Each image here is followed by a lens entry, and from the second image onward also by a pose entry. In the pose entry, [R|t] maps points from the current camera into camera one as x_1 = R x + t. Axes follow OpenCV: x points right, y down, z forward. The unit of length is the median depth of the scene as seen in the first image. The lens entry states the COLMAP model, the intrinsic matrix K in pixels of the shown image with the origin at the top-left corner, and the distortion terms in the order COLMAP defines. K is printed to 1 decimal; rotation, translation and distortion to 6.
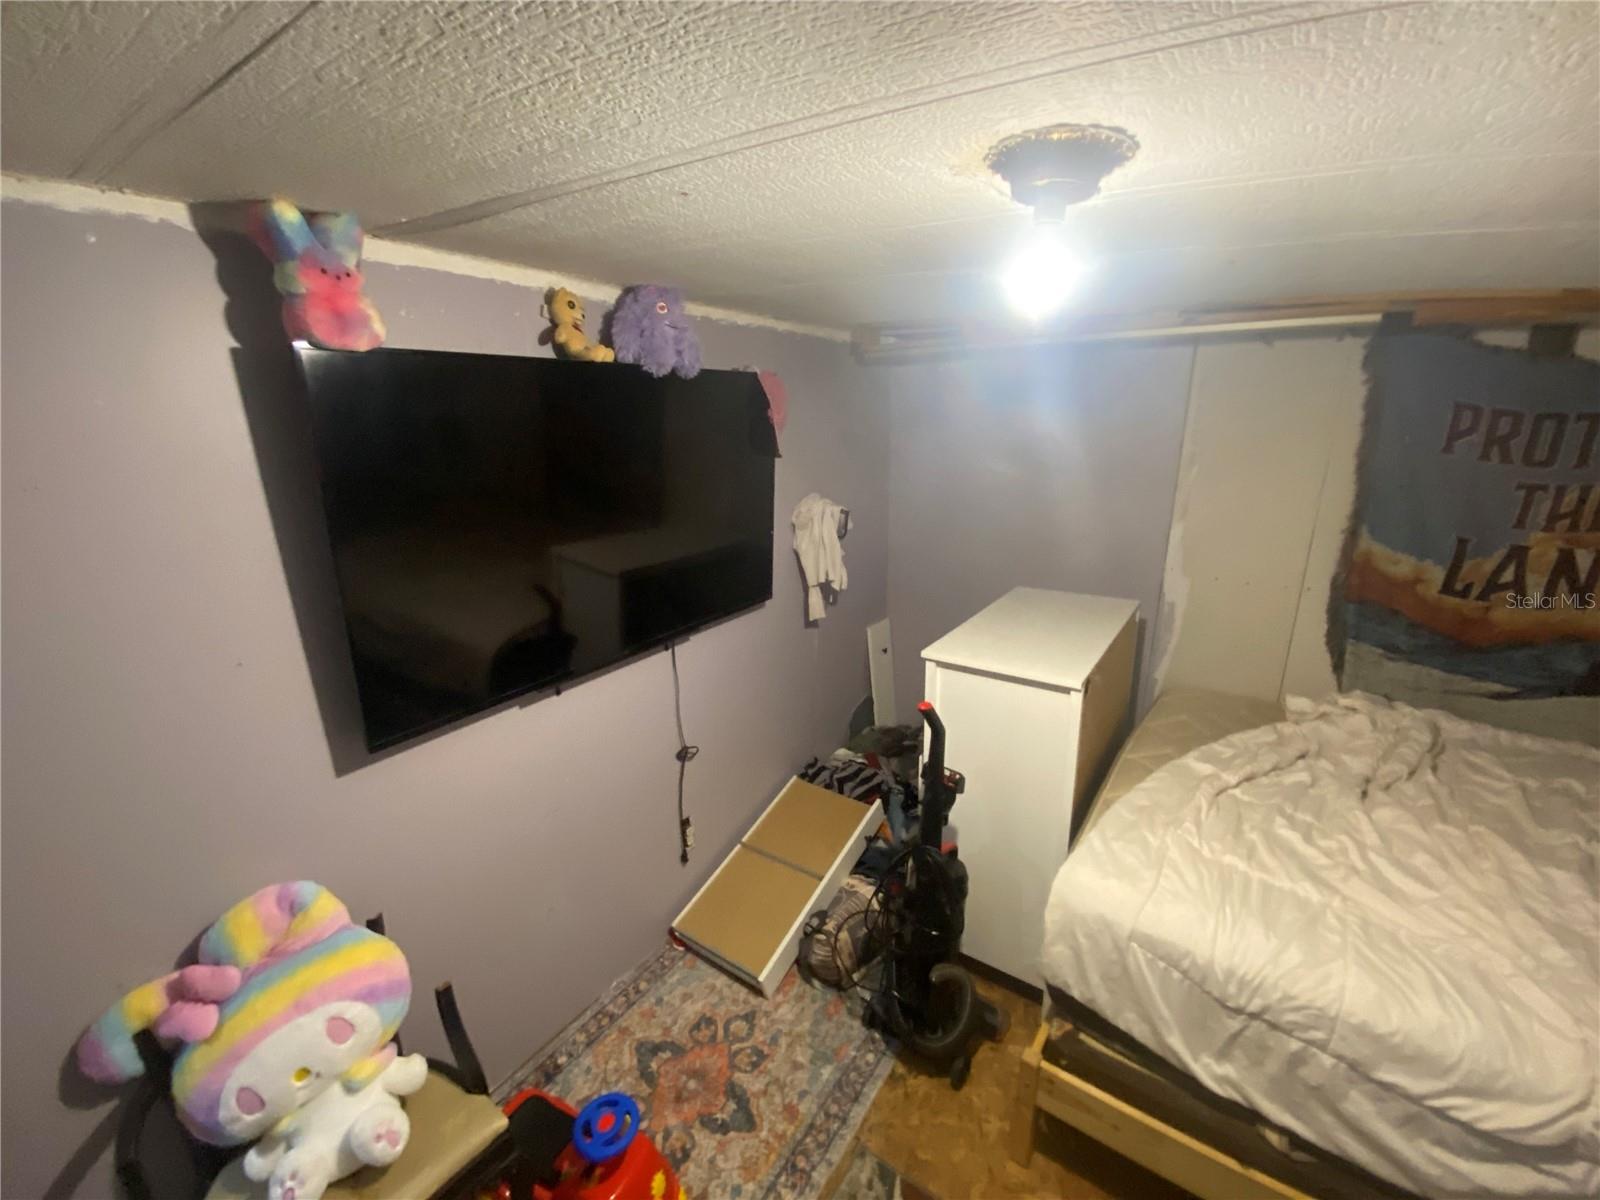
lens RADIAL K [[653.0, 0, 801.2], [0, 653.0, 595.2], [0, 0, 1]] dist [0.033010, -0.027662]
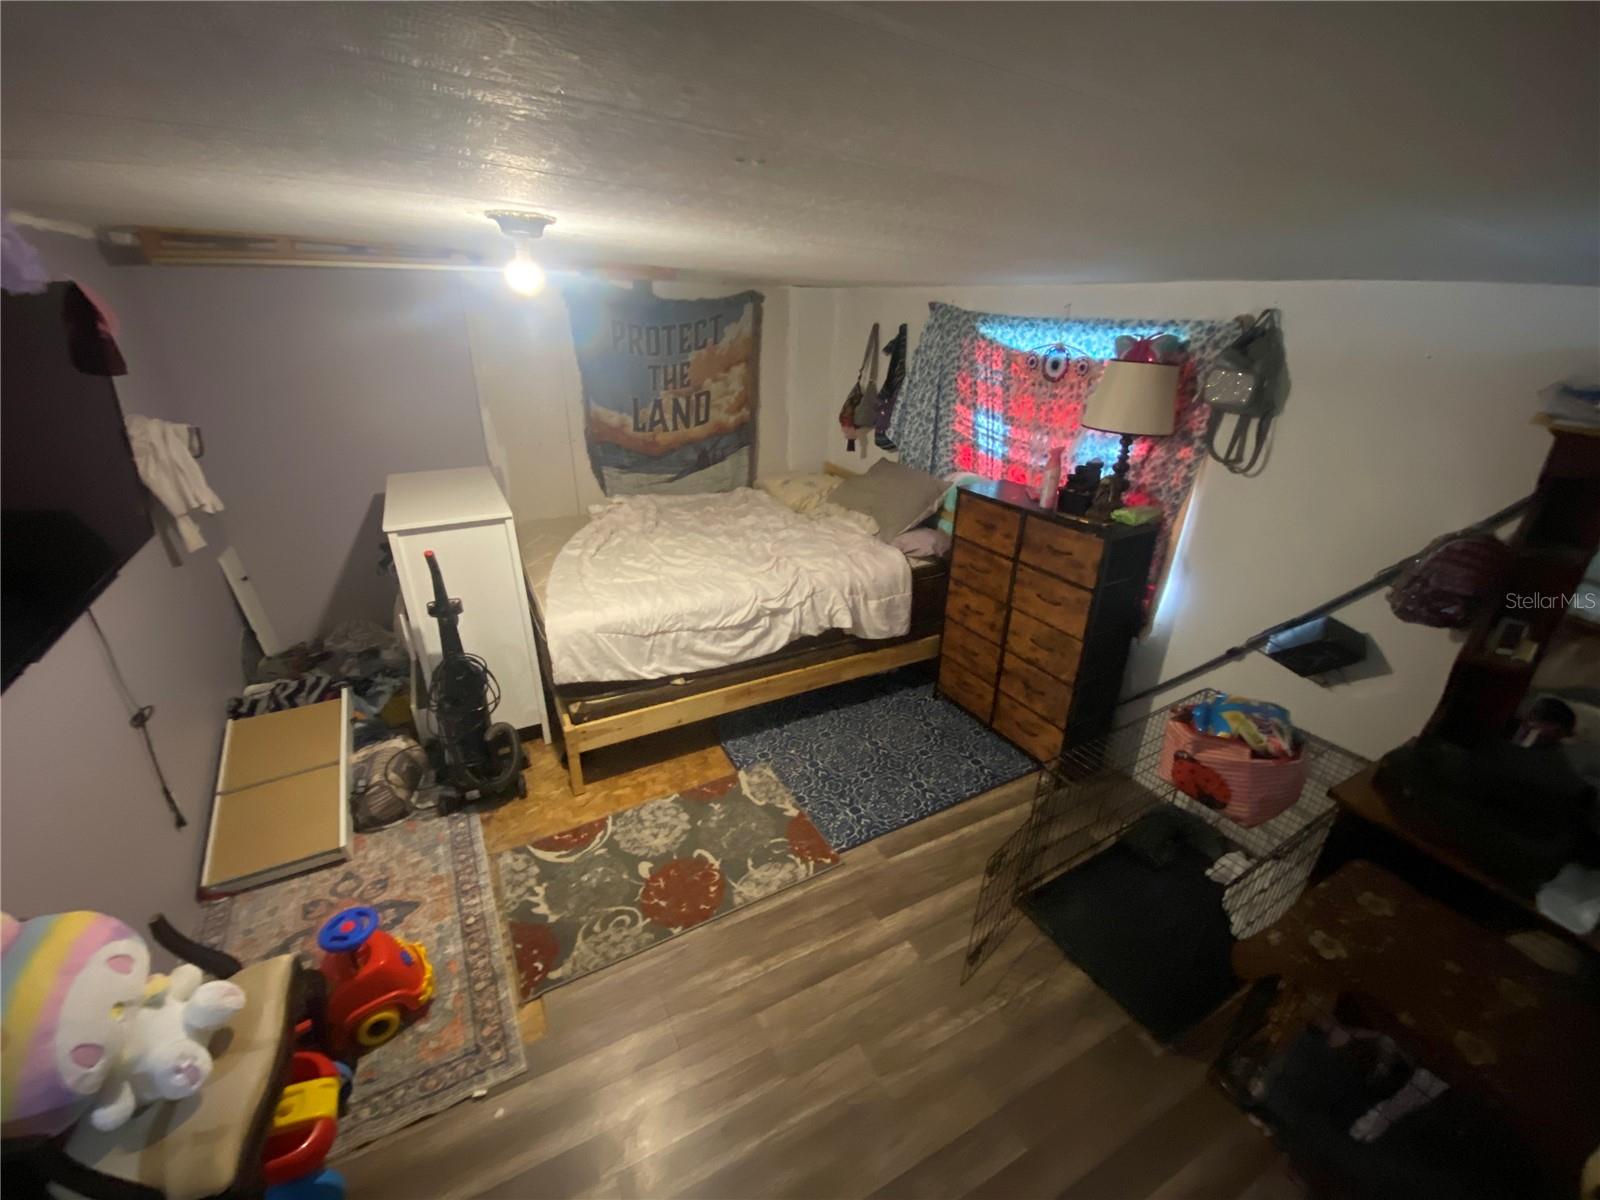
lens RADIAL K [[653.0, 0, 801.2], [0, 653.0, 595.2], [0, 0, 1]] dist [0.033010, -0.027662]
pose [[0.443201, -0.337985, 0.830264, -0.522883], [0.215835, 0.939185, 0.267109, 0.042385], [-0.870050, 0.060817, 0.489197, -0.285223]]
